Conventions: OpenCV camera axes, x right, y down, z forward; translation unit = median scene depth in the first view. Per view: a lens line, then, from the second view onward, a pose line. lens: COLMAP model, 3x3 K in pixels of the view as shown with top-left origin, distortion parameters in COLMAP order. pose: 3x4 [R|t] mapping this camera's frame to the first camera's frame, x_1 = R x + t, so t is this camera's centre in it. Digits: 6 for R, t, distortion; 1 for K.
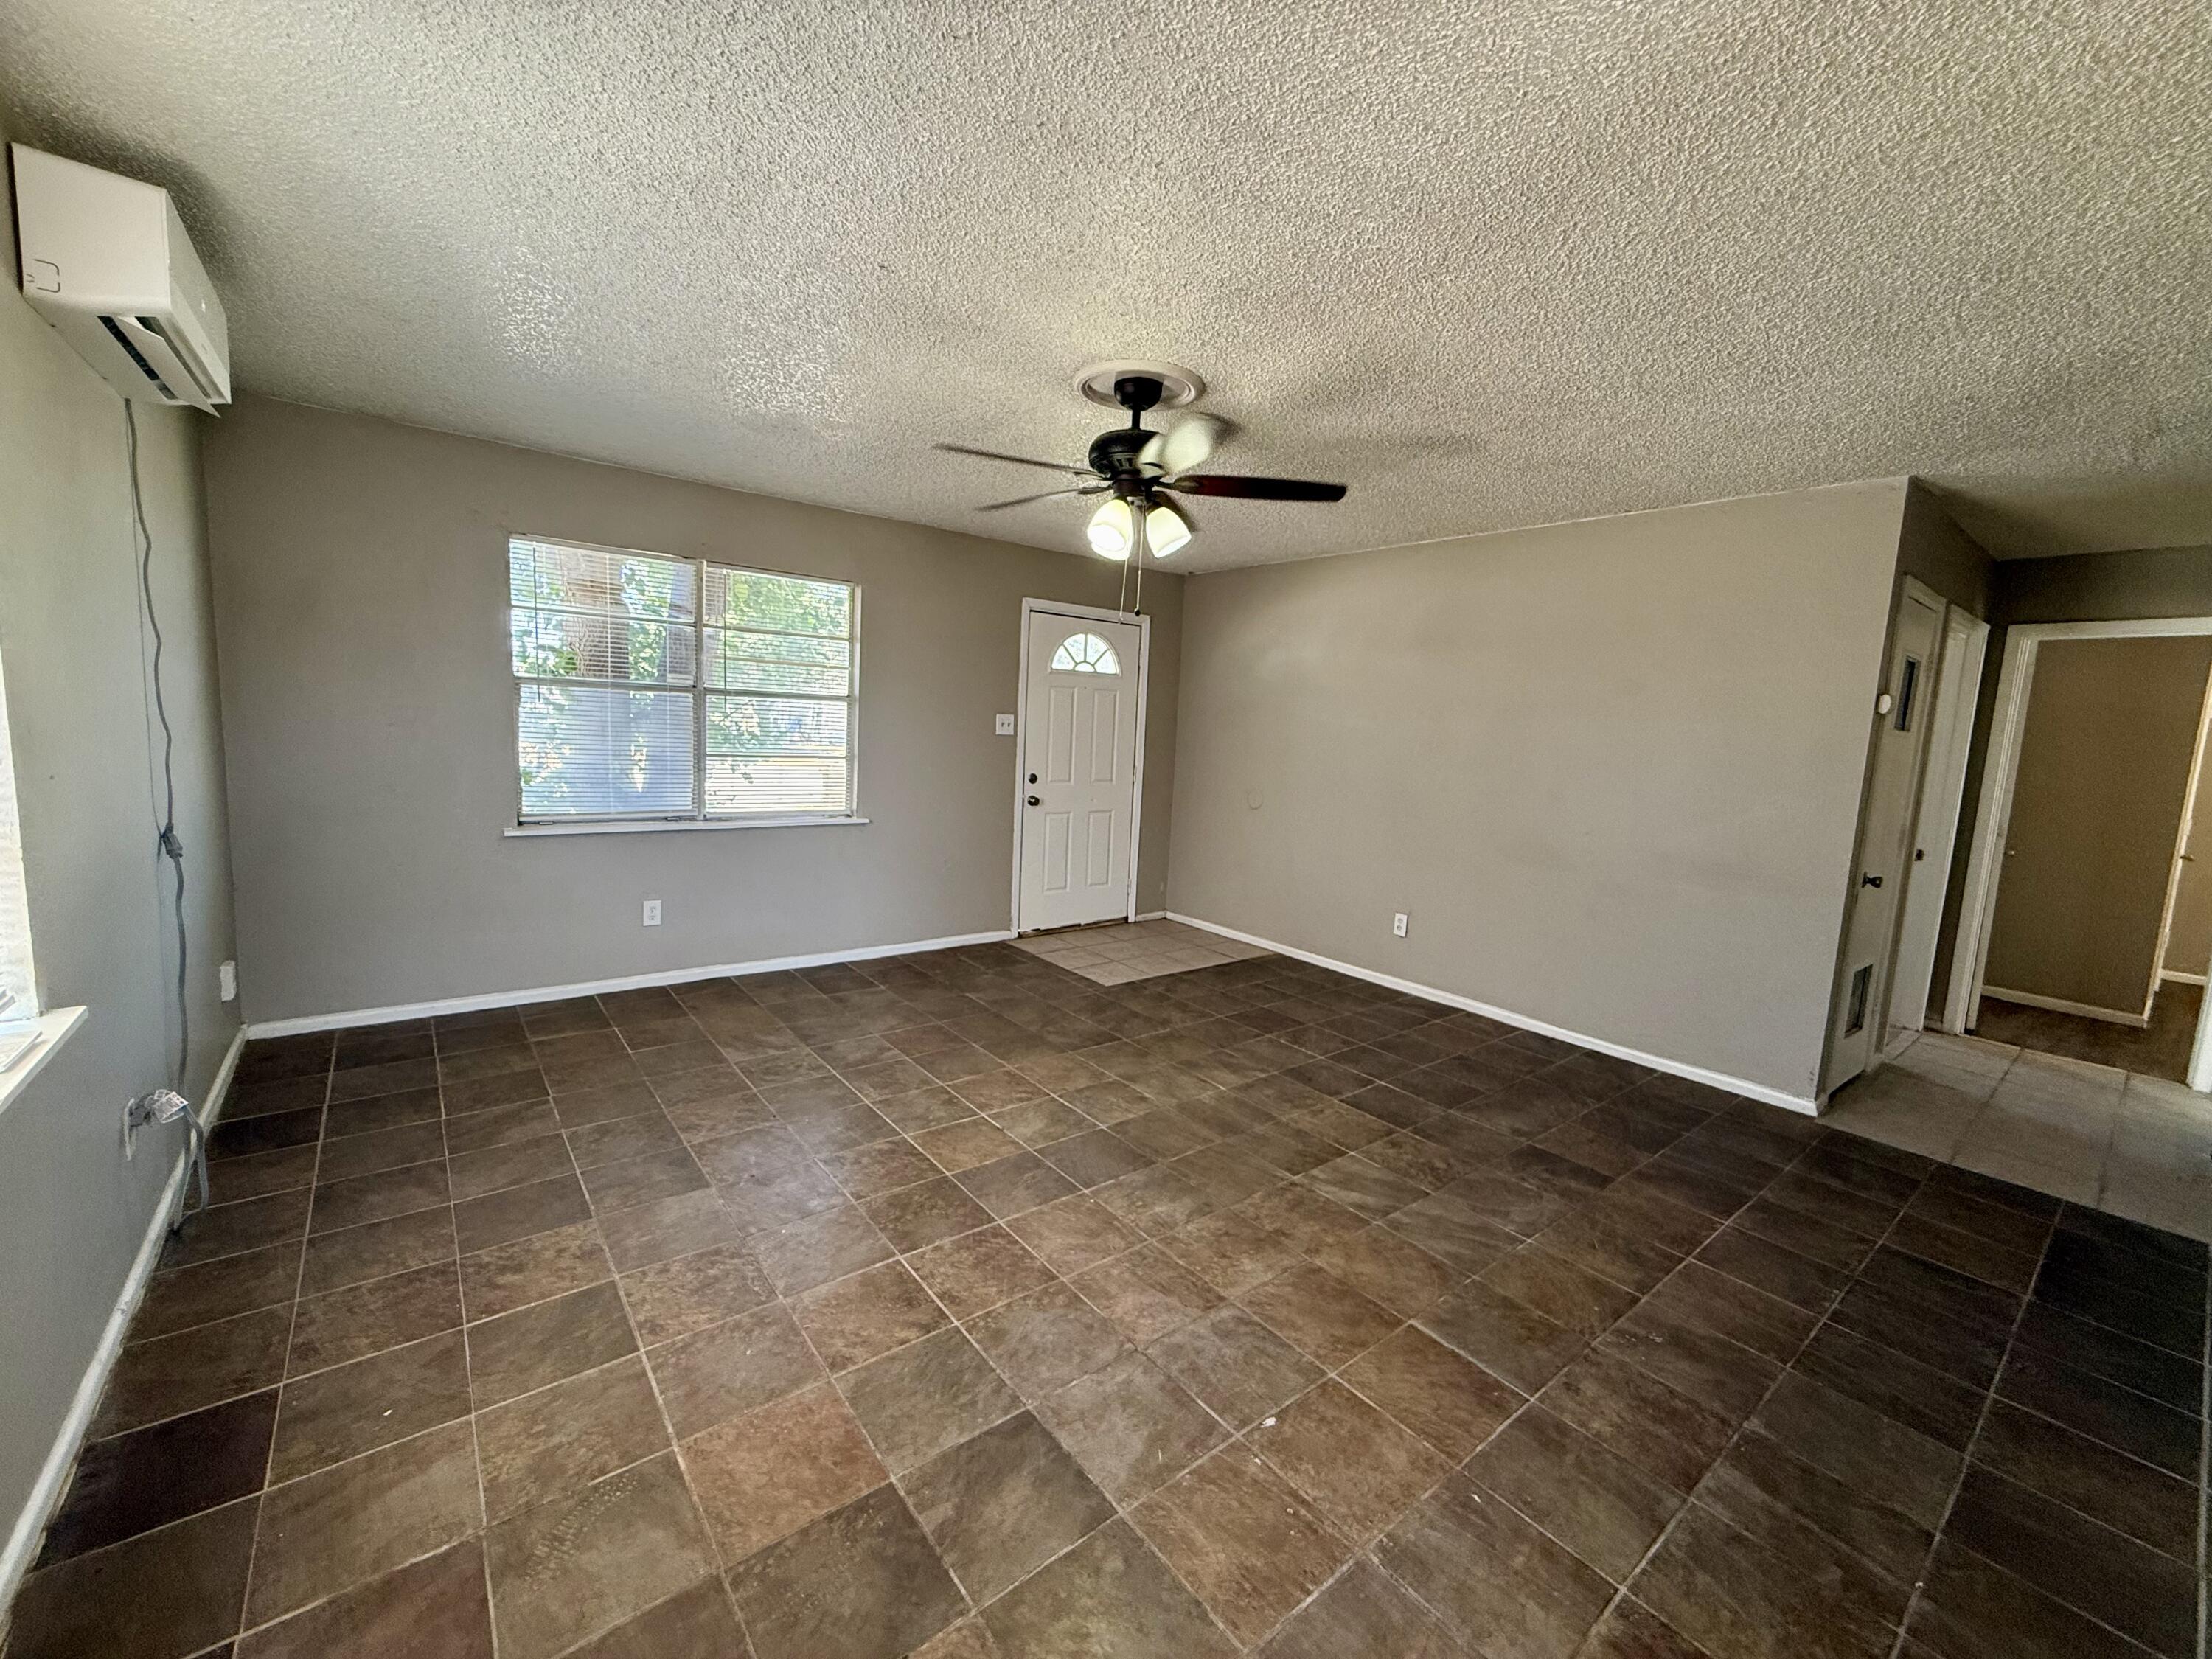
lens RADIAL K [[887.1, 0, 1104.3], [0, 887.1, 827.4], [0, 0, 1]] dist [0.000909, 0.000037]
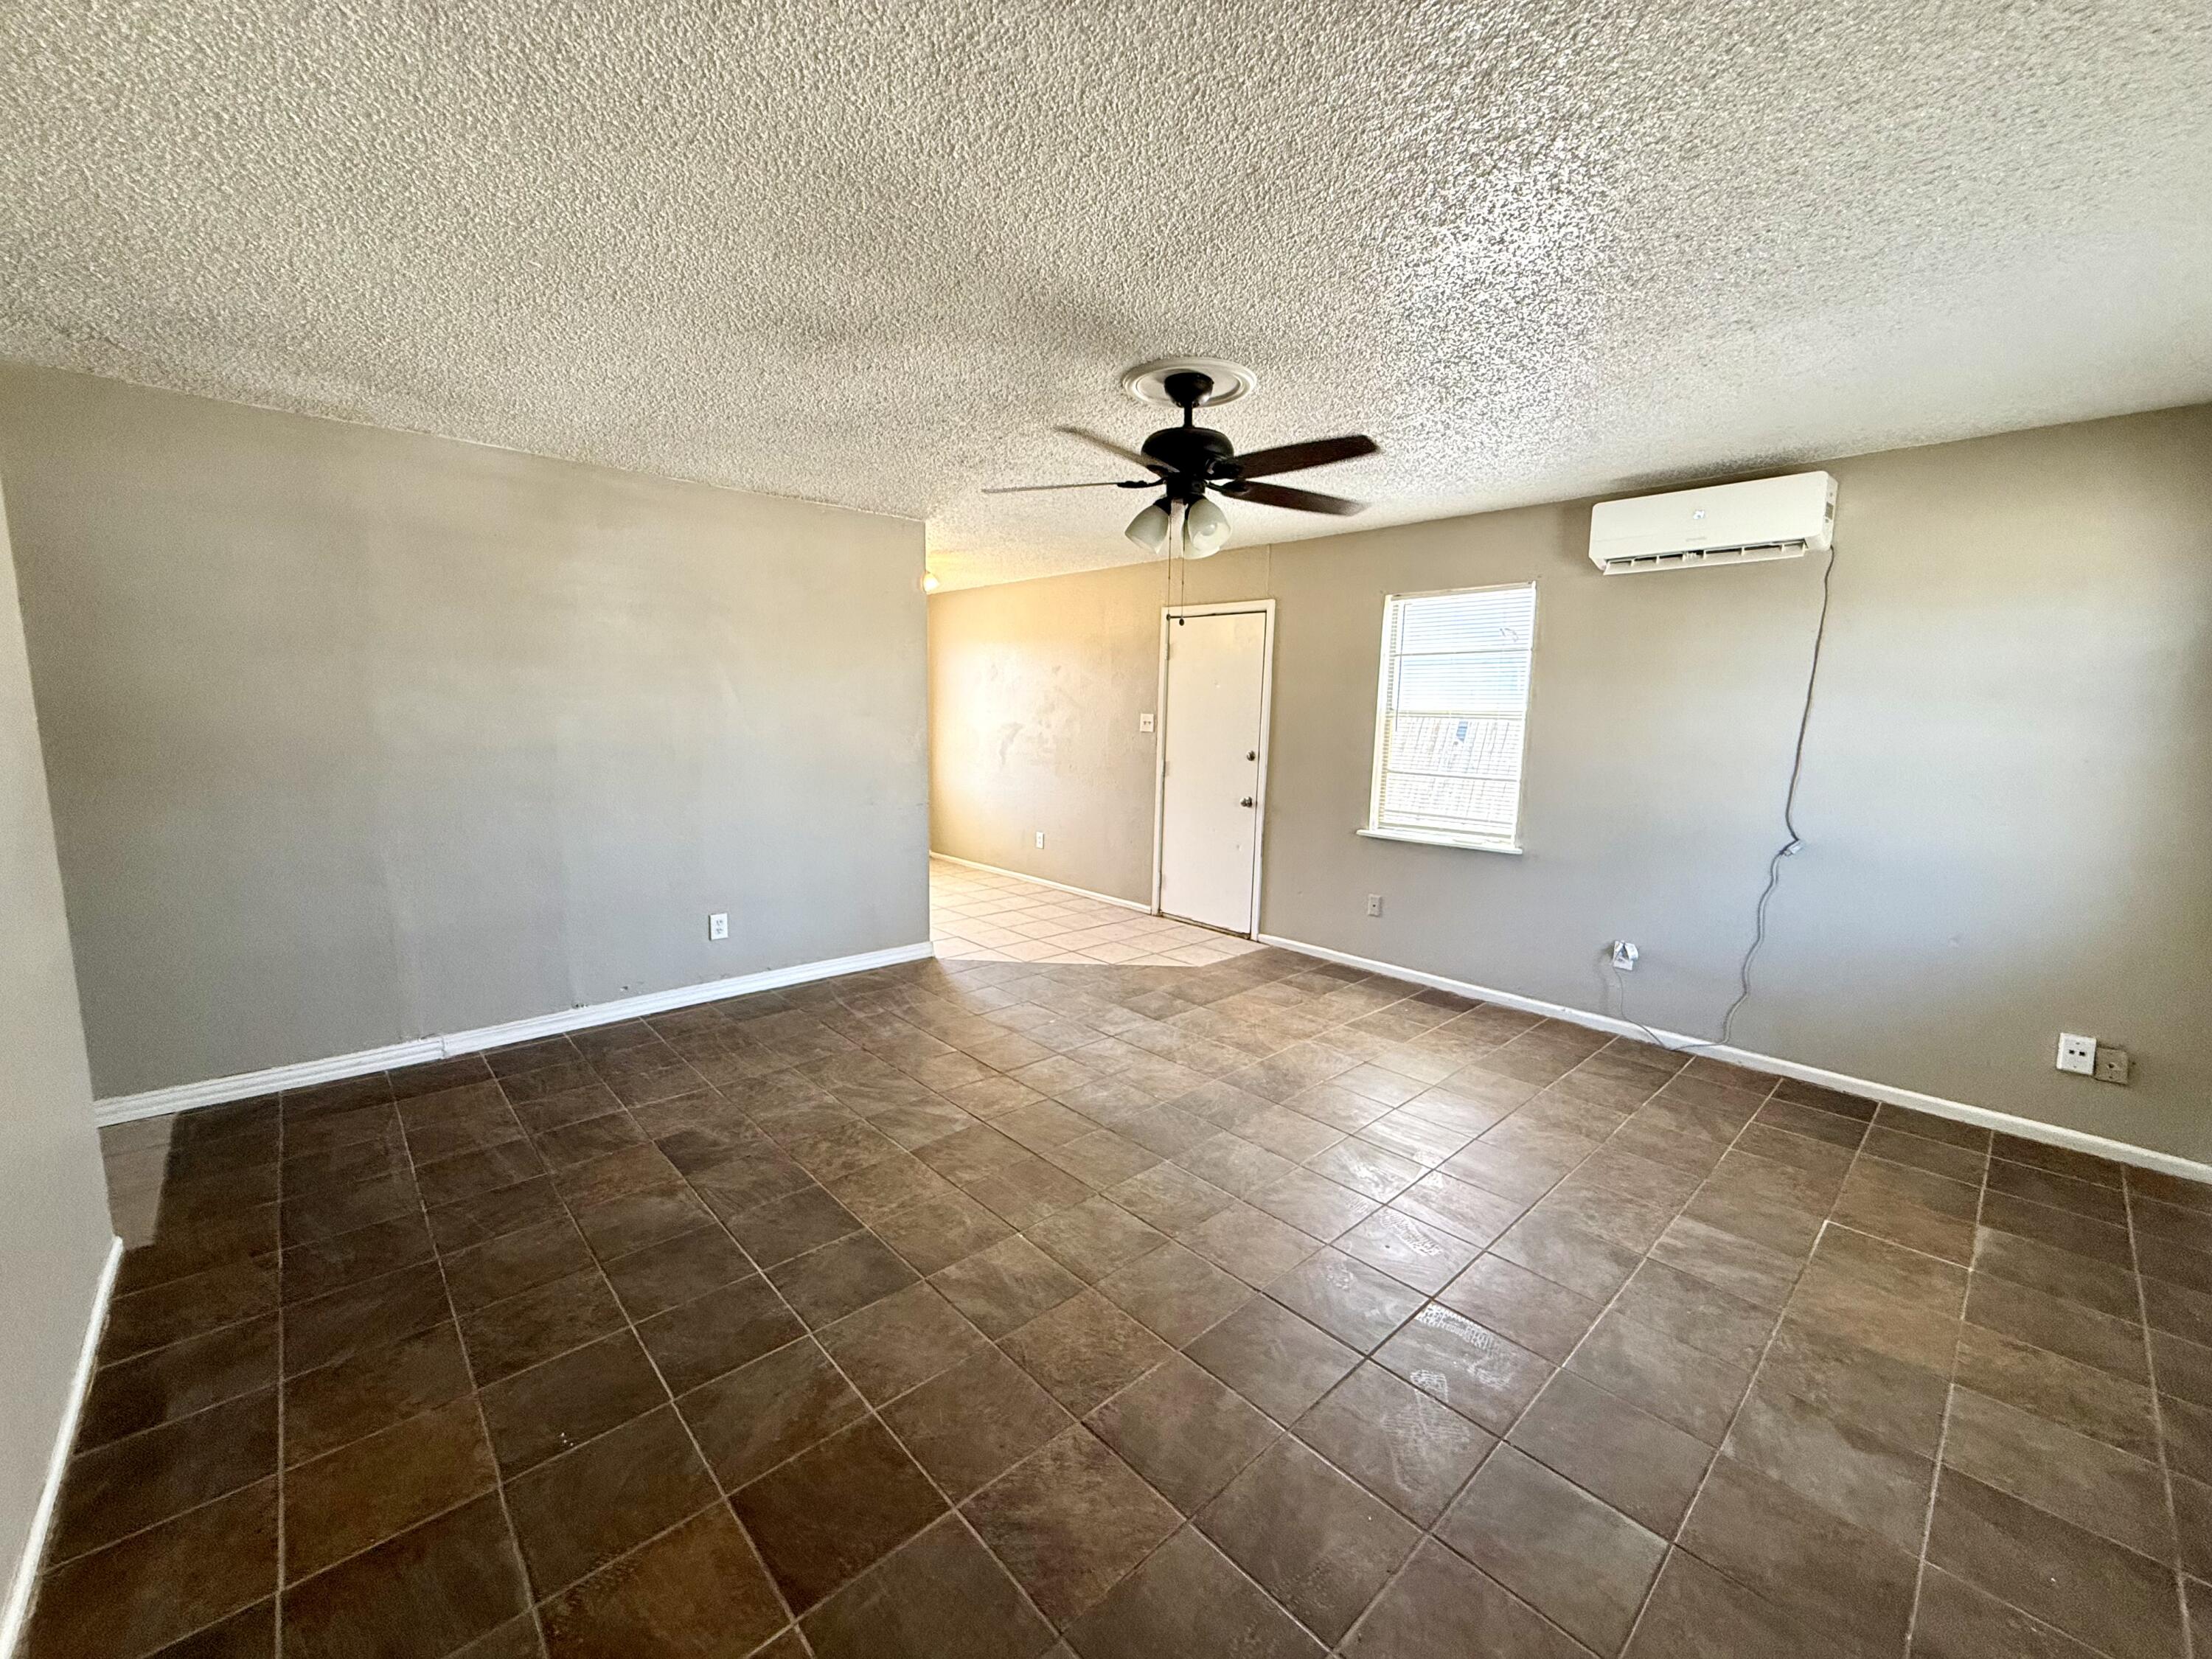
lens RADIAL K [[877.2, 0, 1105.5], [0, 877.2, 827.5], [0, 0, 1]] dist [0.000263, 0.000105]
pose [[-0.994337, -0.056969, -0.089717, 0.161829], [-0.078124, 0.964137, 0.253646, -0.222060], [0.072050, 0.259218, -0.963128, 1.751810]]
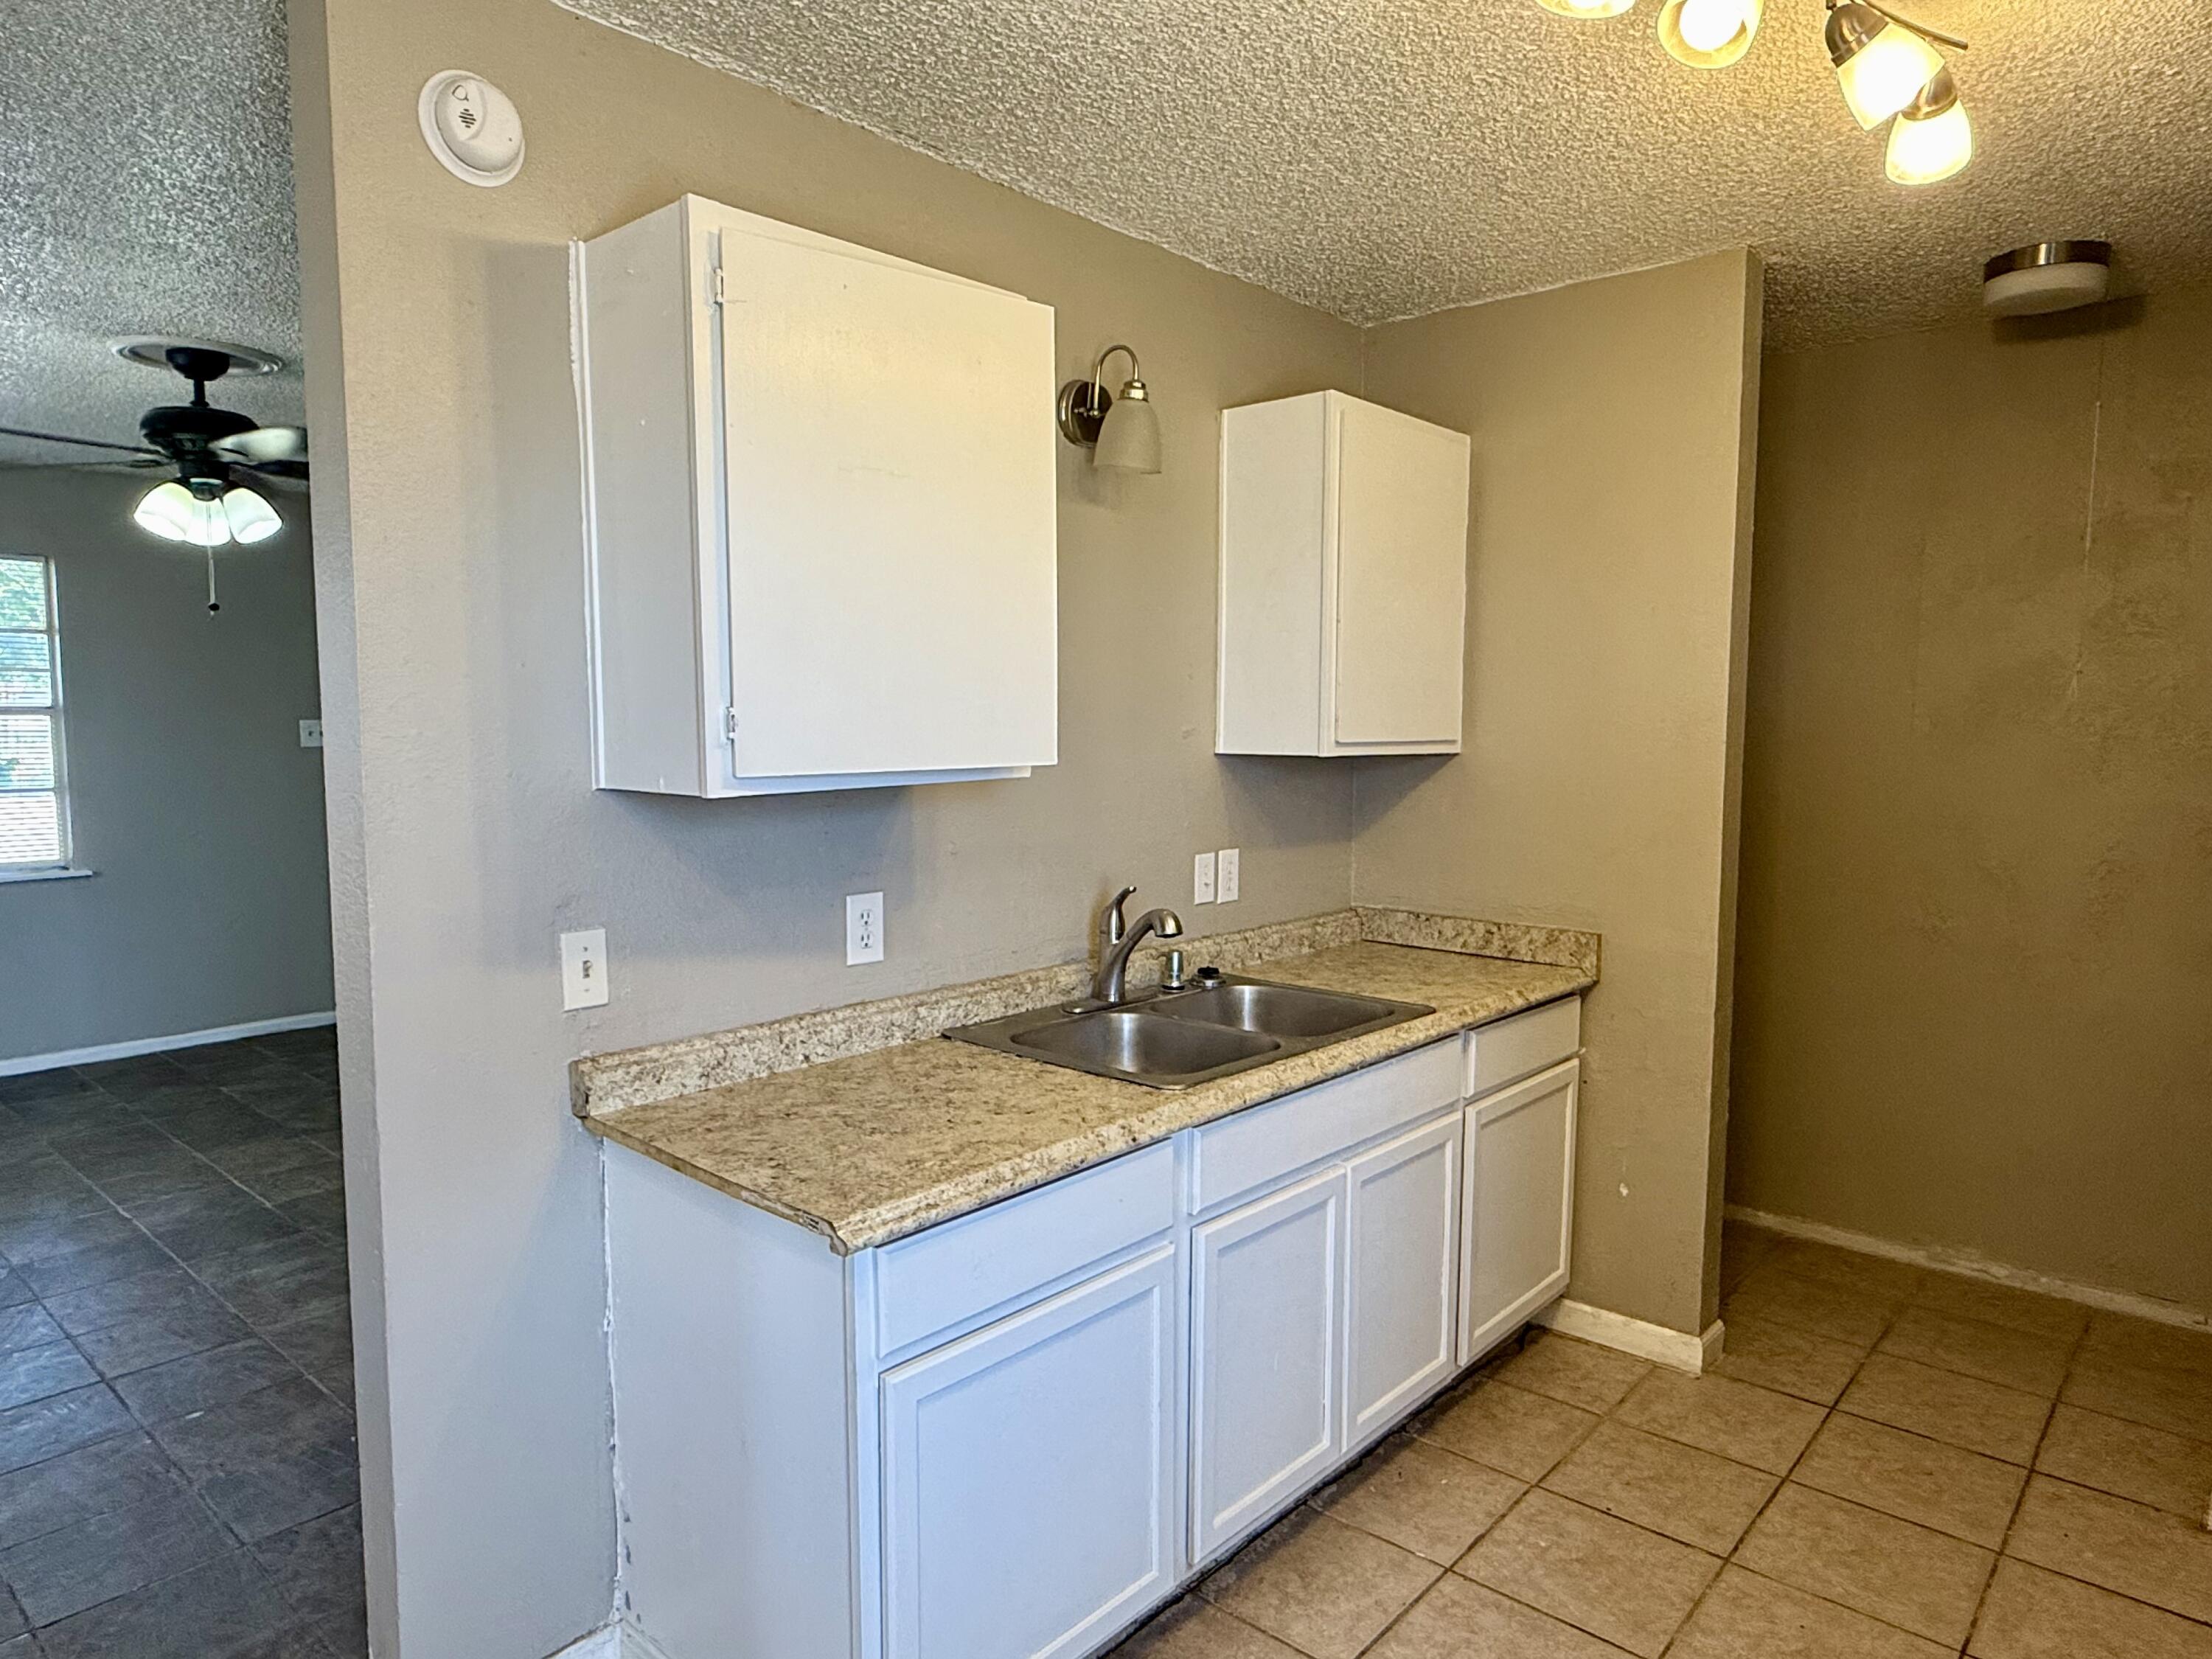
lens RADIAL K [[1371.2, 0, 1099.1], [0, 1371.2, 838.8], [0, 0, 1]] dist [0.002039, 0.001757]
pose [[0.982748, -0.064030, 0.173512, 0.560418], [0.068004, 0.997539, -0.017049, 0.063393], [-0.171994, 0.028555, 0.984684, -0.428627]]
